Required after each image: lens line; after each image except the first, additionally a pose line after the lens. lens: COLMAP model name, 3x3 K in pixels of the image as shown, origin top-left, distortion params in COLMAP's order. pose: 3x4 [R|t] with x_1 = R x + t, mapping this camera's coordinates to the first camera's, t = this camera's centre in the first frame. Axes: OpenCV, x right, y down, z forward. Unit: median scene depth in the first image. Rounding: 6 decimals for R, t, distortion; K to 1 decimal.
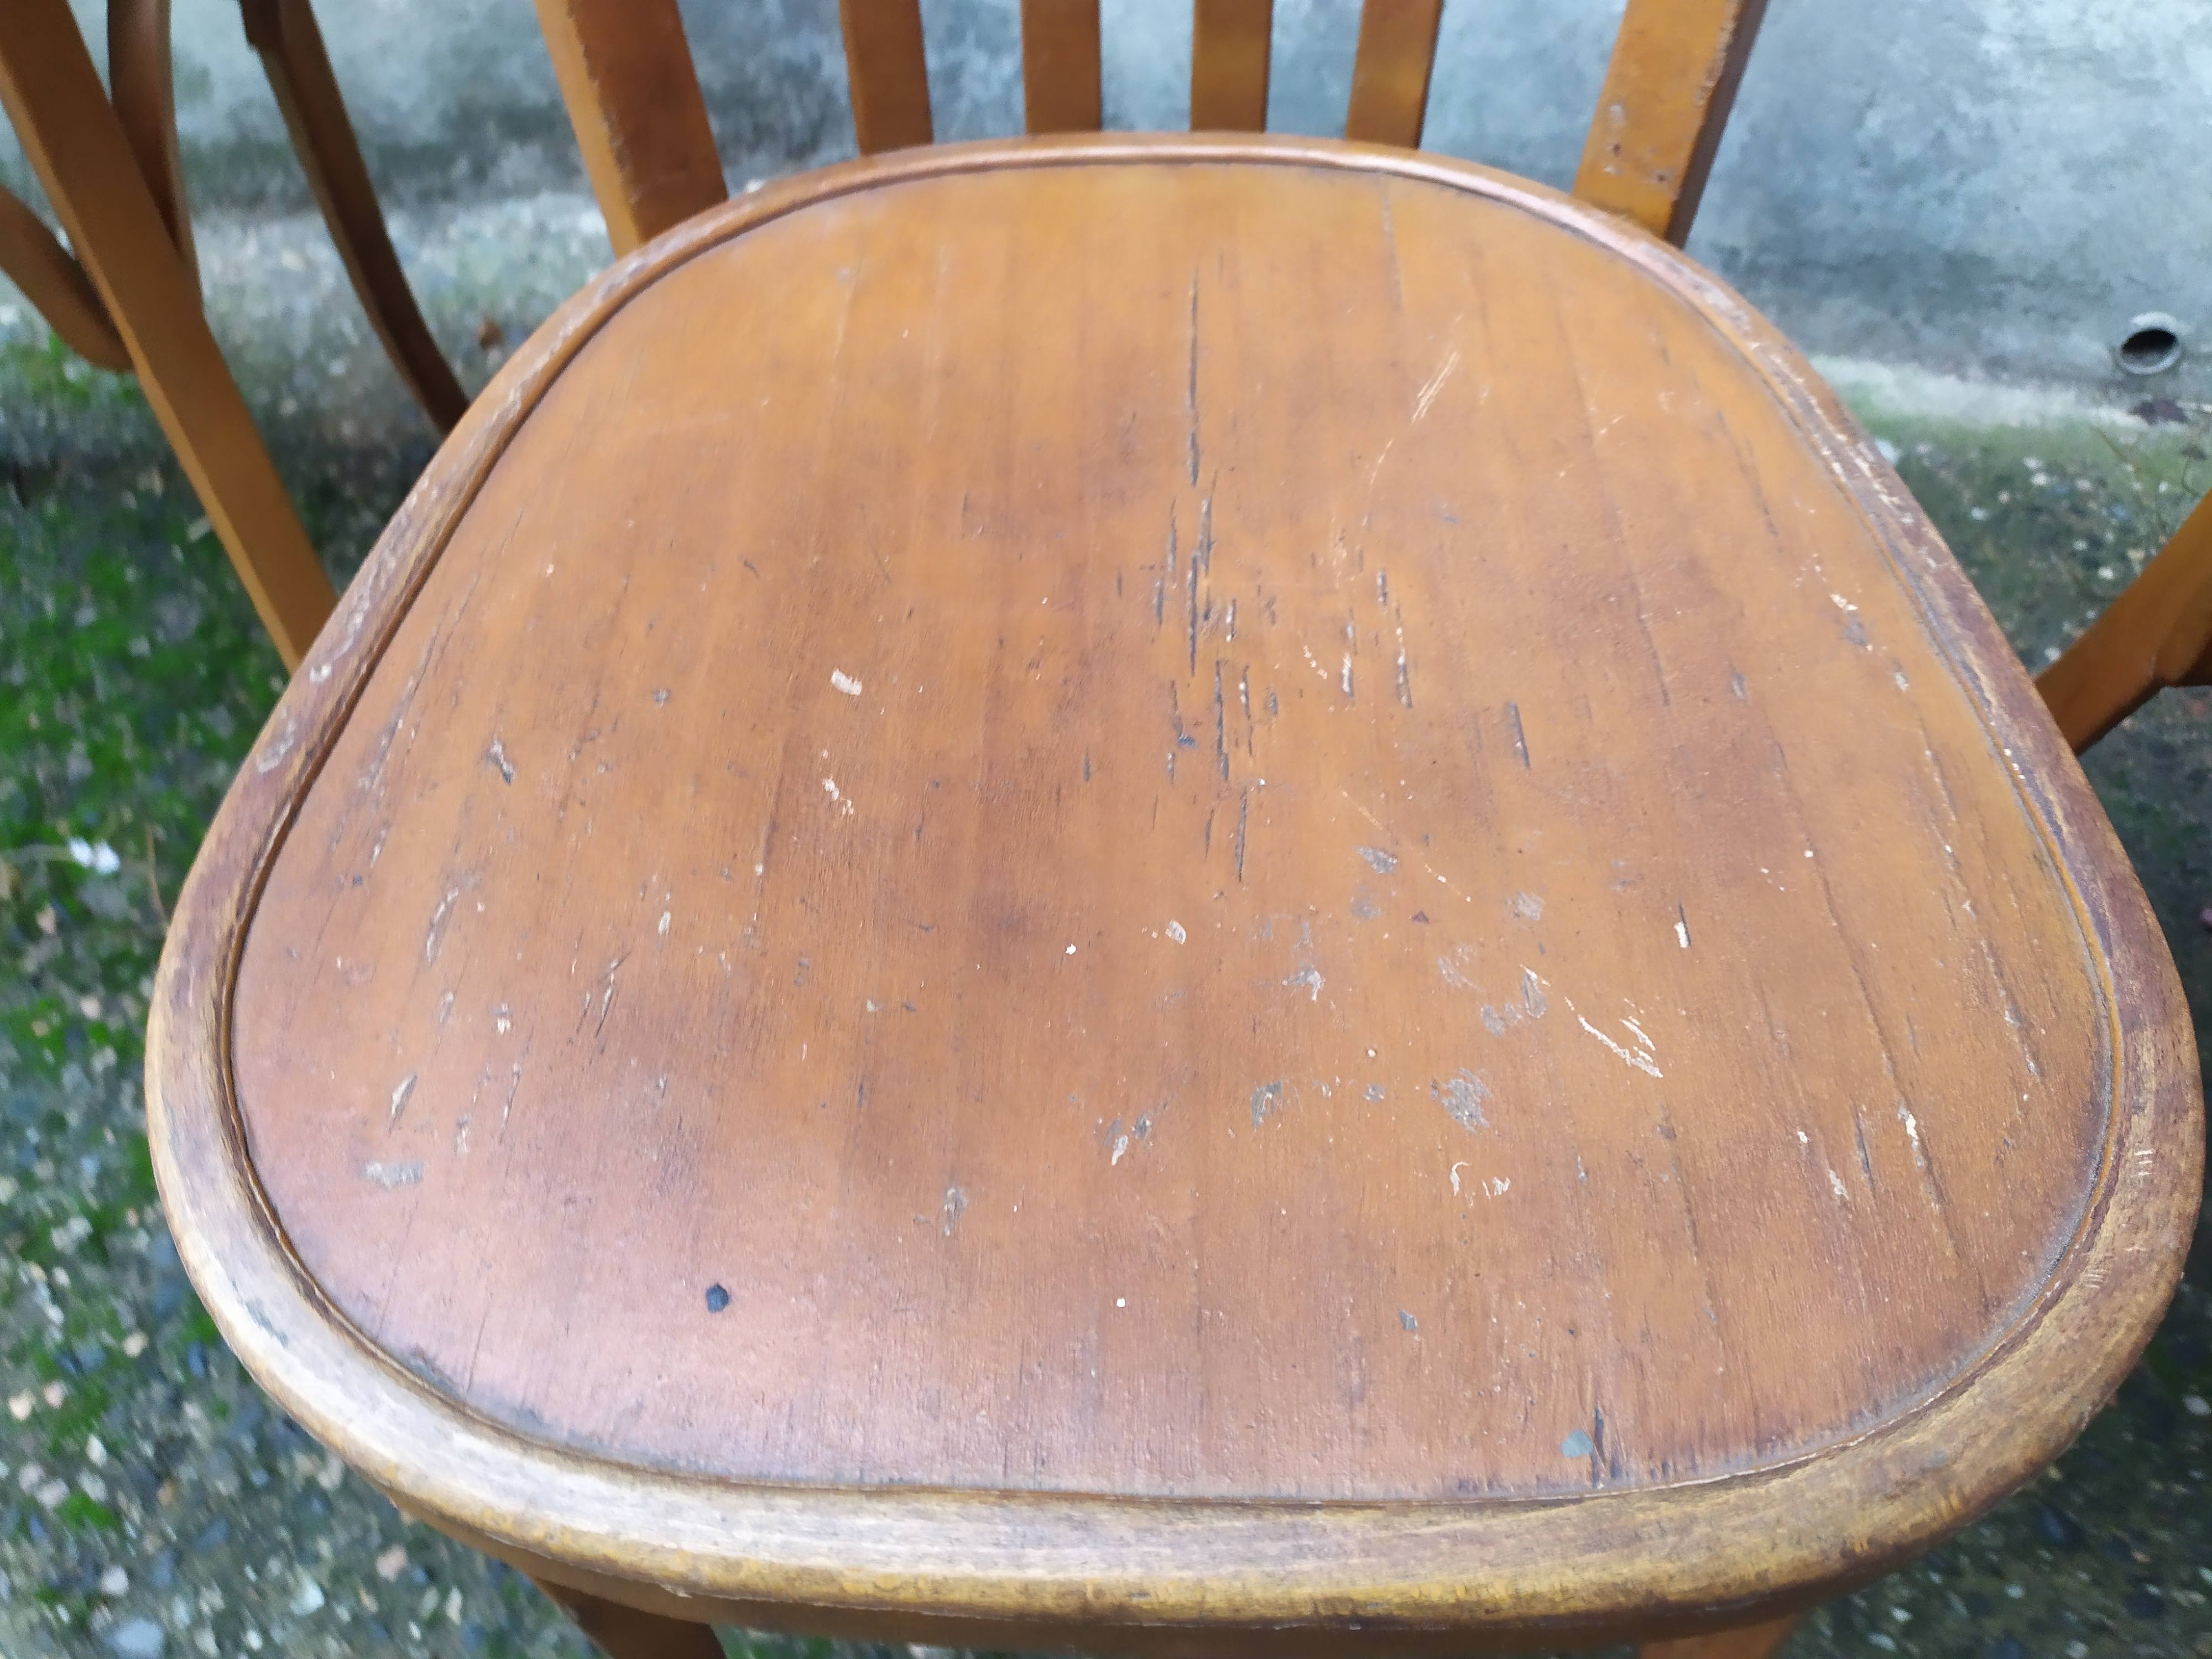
lens RADIAL K [[1656.3, 0, 1099.0], [0, 1656.3, 871.7], [0, 0, 1]] dist [0.035881, -0.046397]
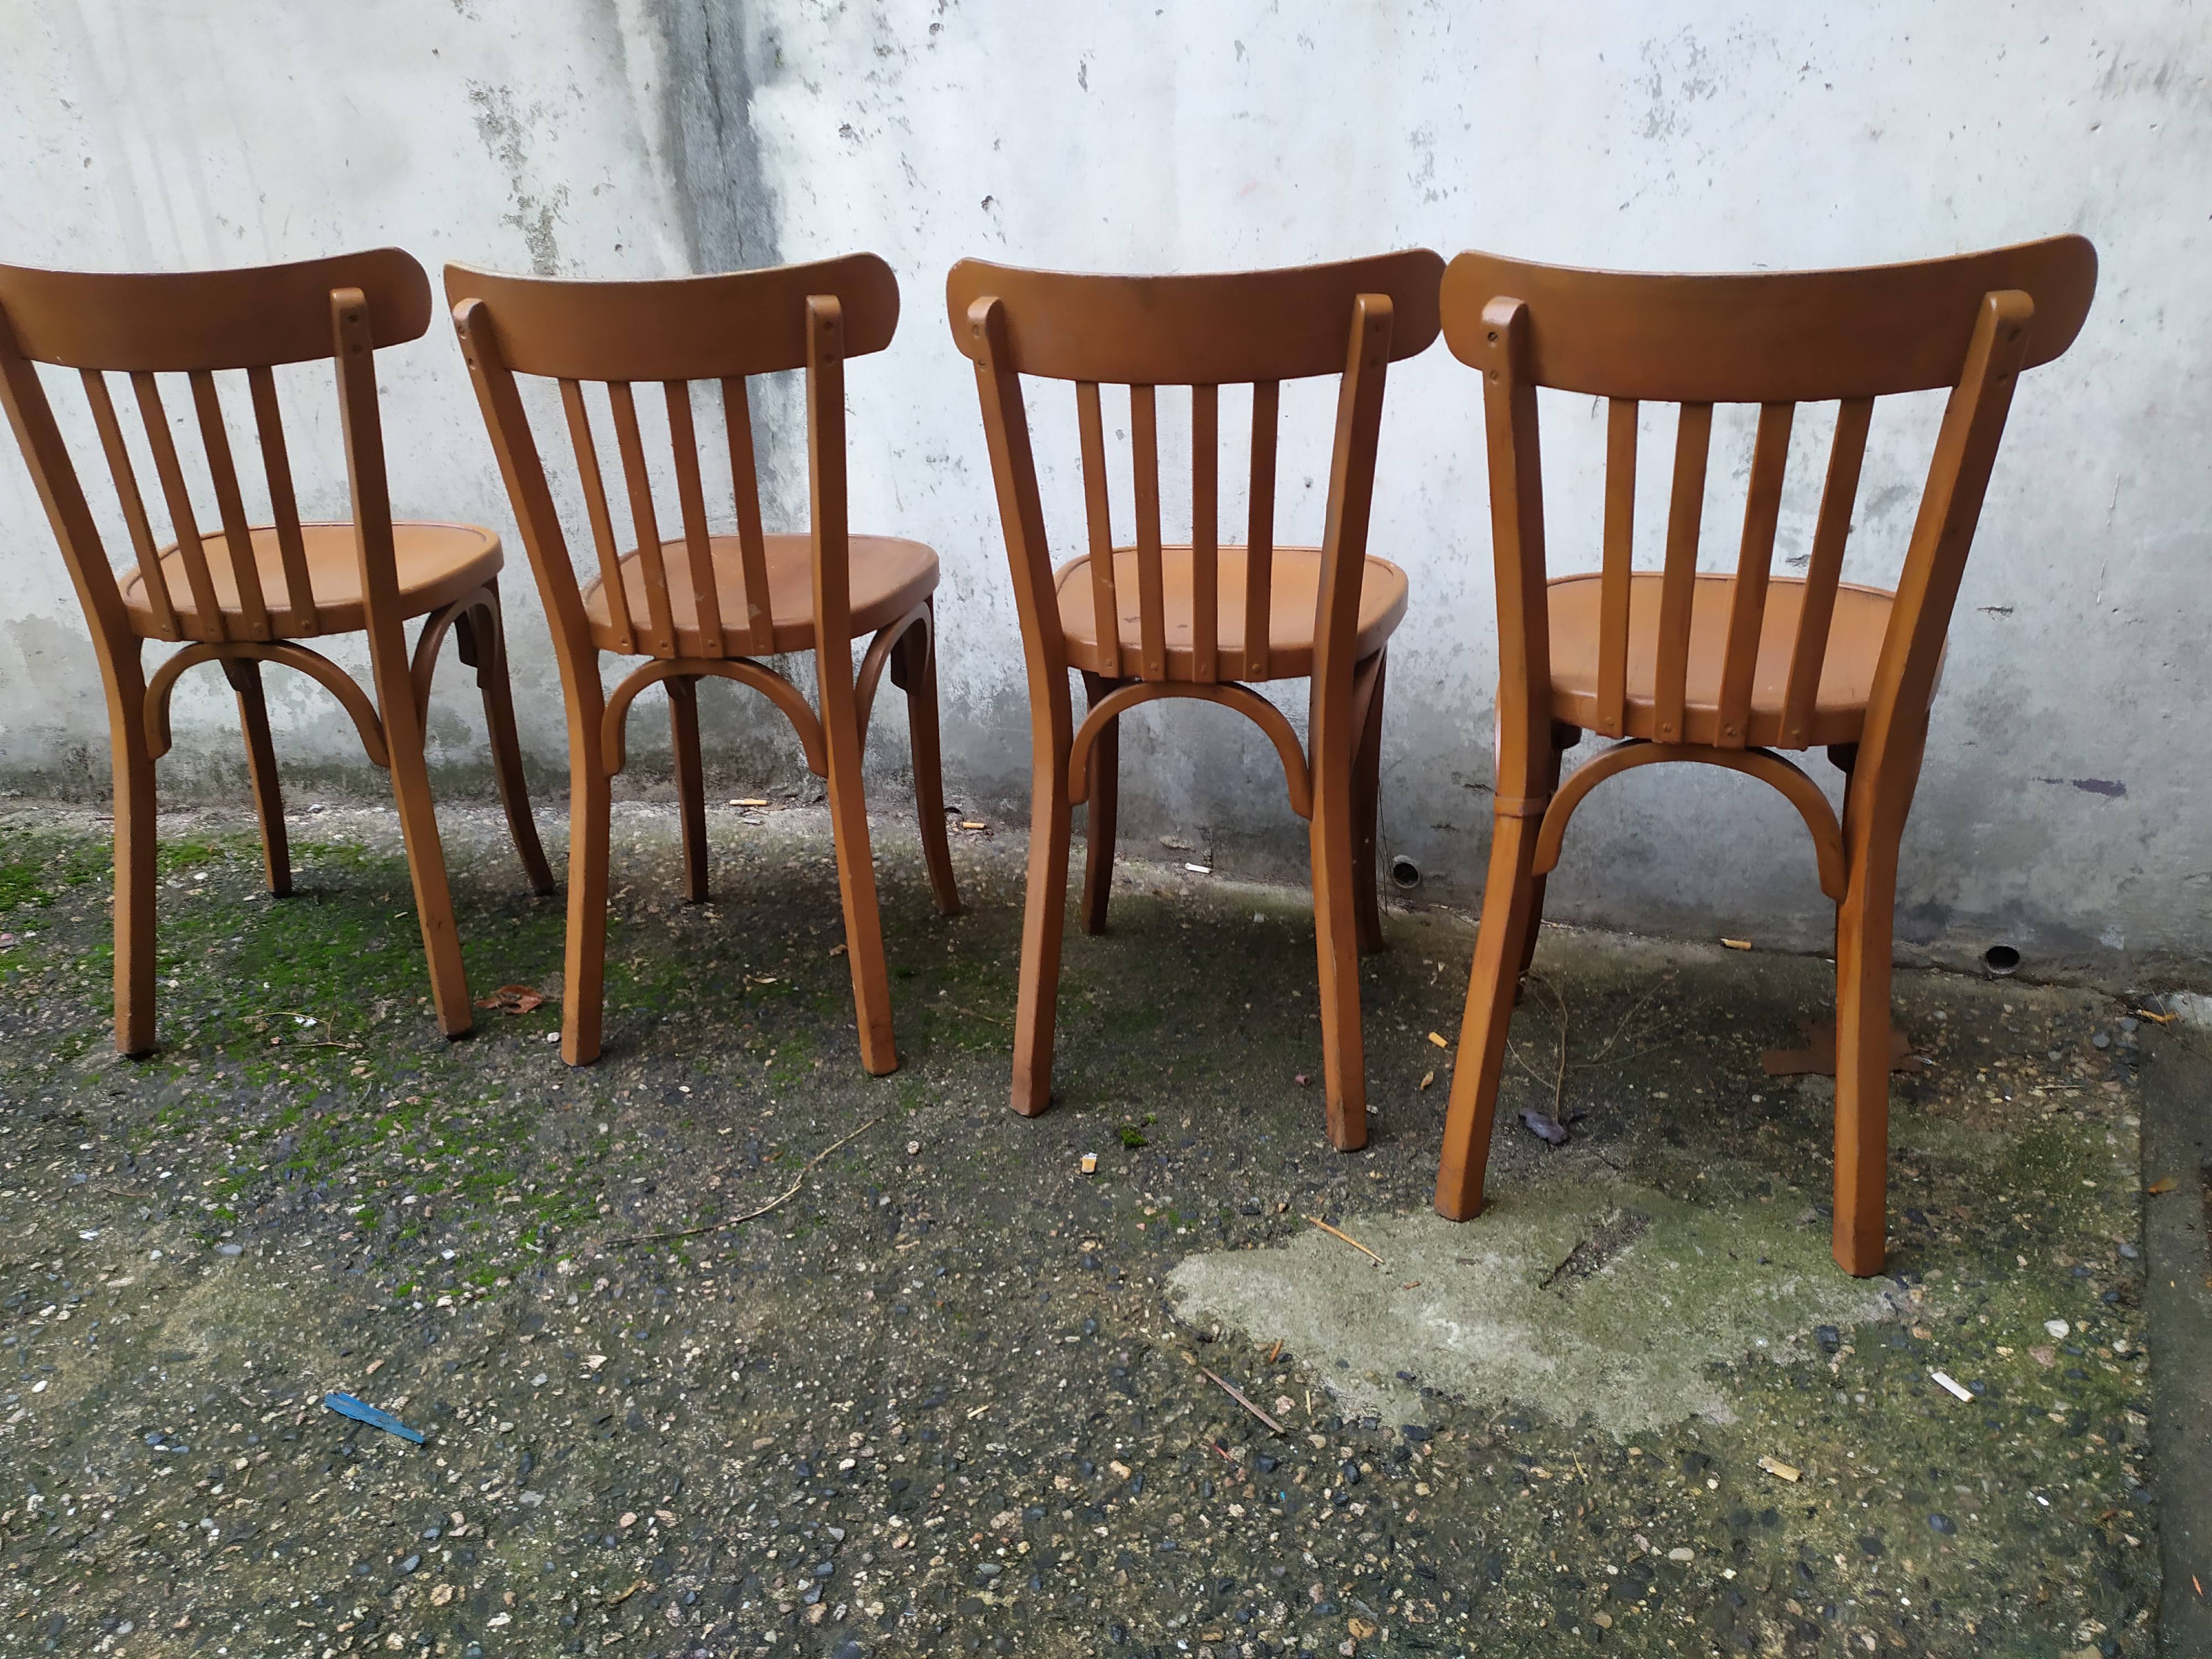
lens RADIAL K [[1656.3, 0, 1097.8], [0, 1656.3, 811.7], [0, 0, 1]] dist [0.035881, -0.046397]
pose [[0.992686, 0.035745, -0.115314, 0.484686], [-0.087684, 0.870024, -0.485150, 0.550263], [0.082984, 0.491713, 0.866794, -0.674796]]
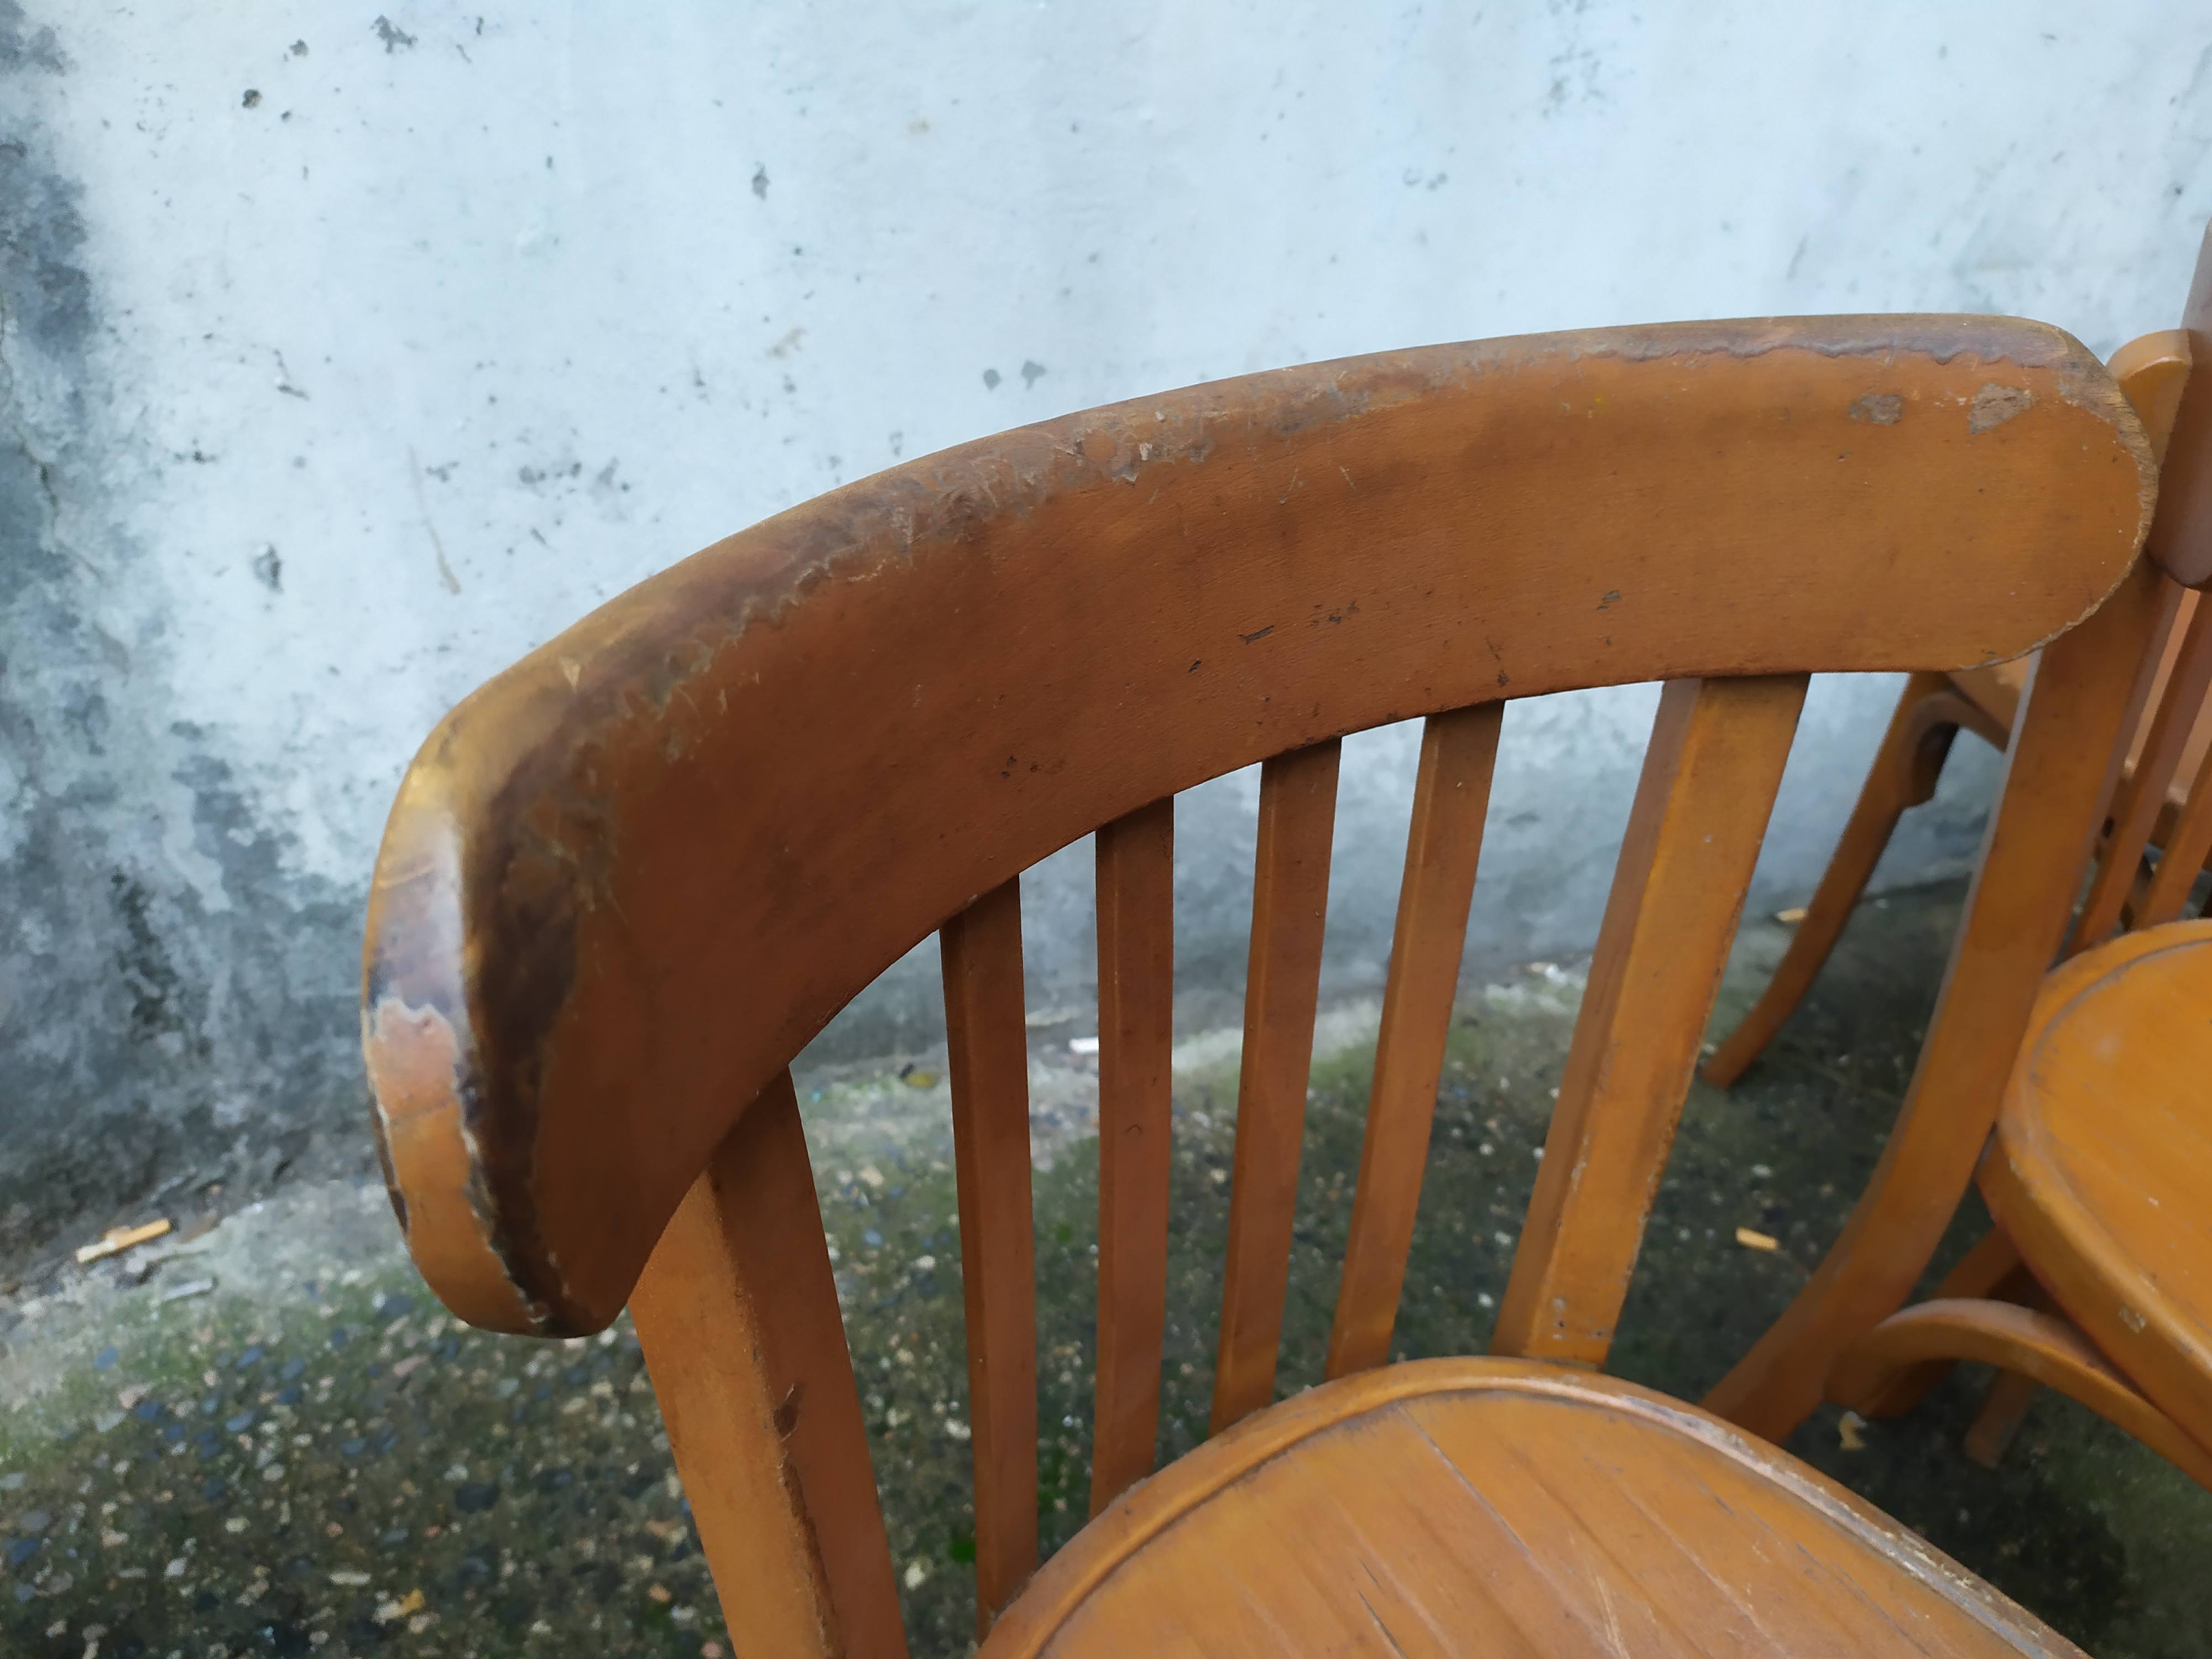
lens RADIAL K [[1656.3, 0, 1097.1], [0, 1656.3, 827.7], [0, 0, 1]] dist [0.035881, -0.046397]
pose [[0.806232, -0.277228, 0.522623, -0.203347], [0.421383, 0.889164, -0.178391, -0.270162], [-0.415243, 0.364049, 0.833692, -0.011703]]
